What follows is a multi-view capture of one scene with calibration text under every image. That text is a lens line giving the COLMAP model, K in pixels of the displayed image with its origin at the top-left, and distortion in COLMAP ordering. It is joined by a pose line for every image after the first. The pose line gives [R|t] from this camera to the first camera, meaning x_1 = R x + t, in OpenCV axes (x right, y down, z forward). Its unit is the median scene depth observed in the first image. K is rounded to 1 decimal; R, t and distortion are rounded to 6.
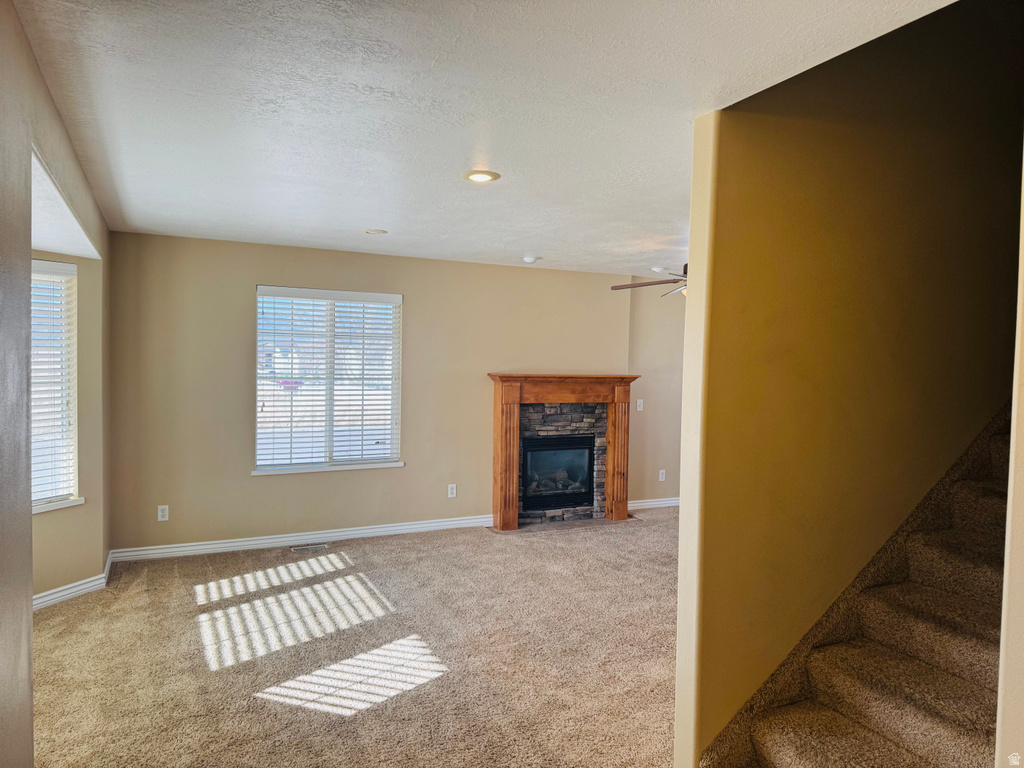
lens RADIAL K [[715.5, 0, 507.3], [0, 715.5, 383.9], [0, 0, 1]] dist [0.140062, -0.215950]
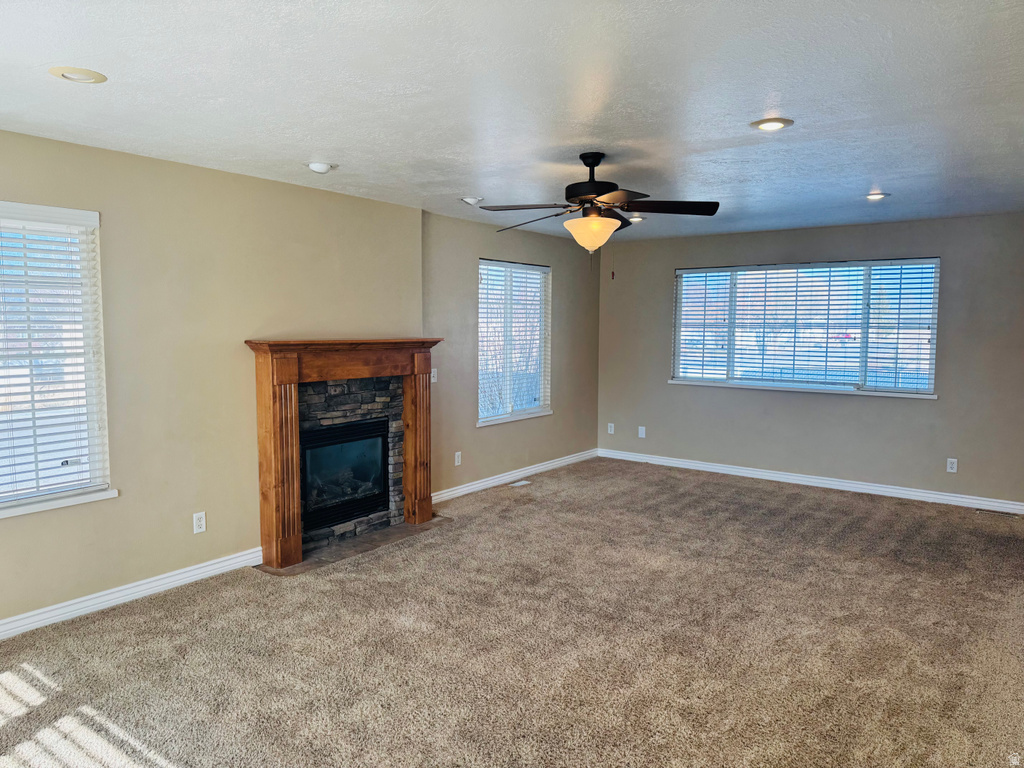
lens RADIAL K [[718.0, 0, 508.9], [0, 718.0, 385.7], [0, 0, 1]] dist [0.078746, -0.103202]
pose [[0.887059, -0.057999, 0.457998, -0.125466], [0.032226, 0.997436, 0.063896, -0.008330], [-0.460530, -0.041921, 0.886654, 0.296065]]
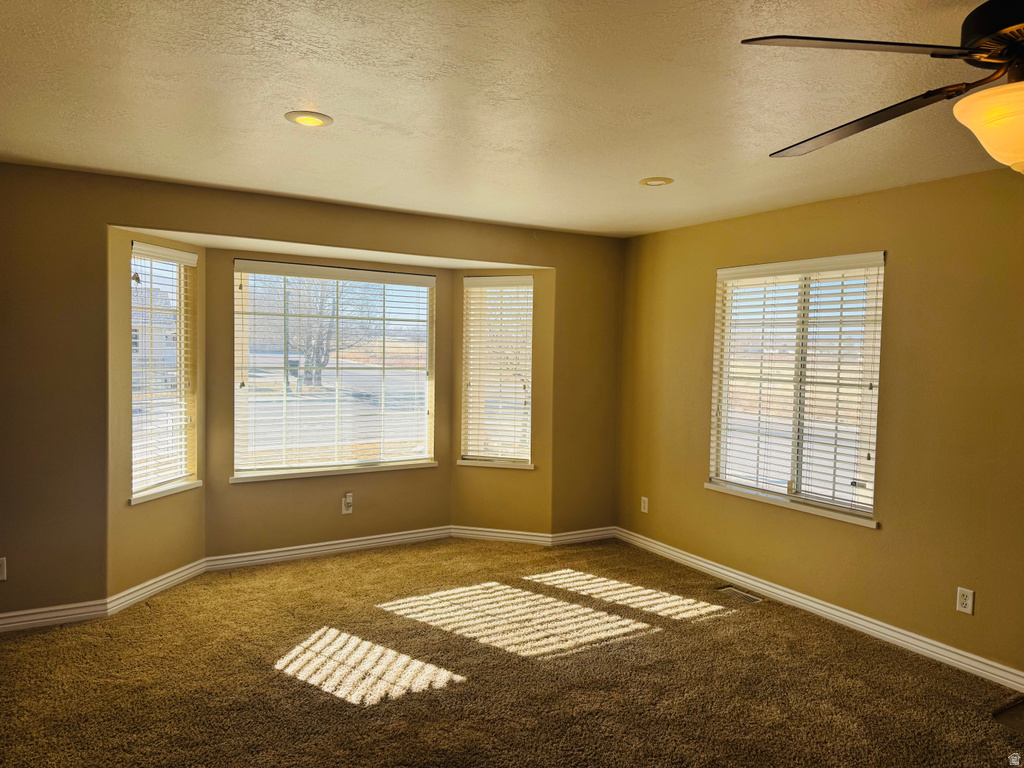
lens RADIAL K [[718.0, 0, 508.9], [0, 718.0, 385.7], [0, 0, 1]] dist [0.078746, -0.103202]
pose [[0.098722, 0.042242, -0.994218, 0.437573], [-0.060110, 0.997527, 0.036414, -0.012262], [0.993298, 0.056168, 0.101017, 0.607078]]
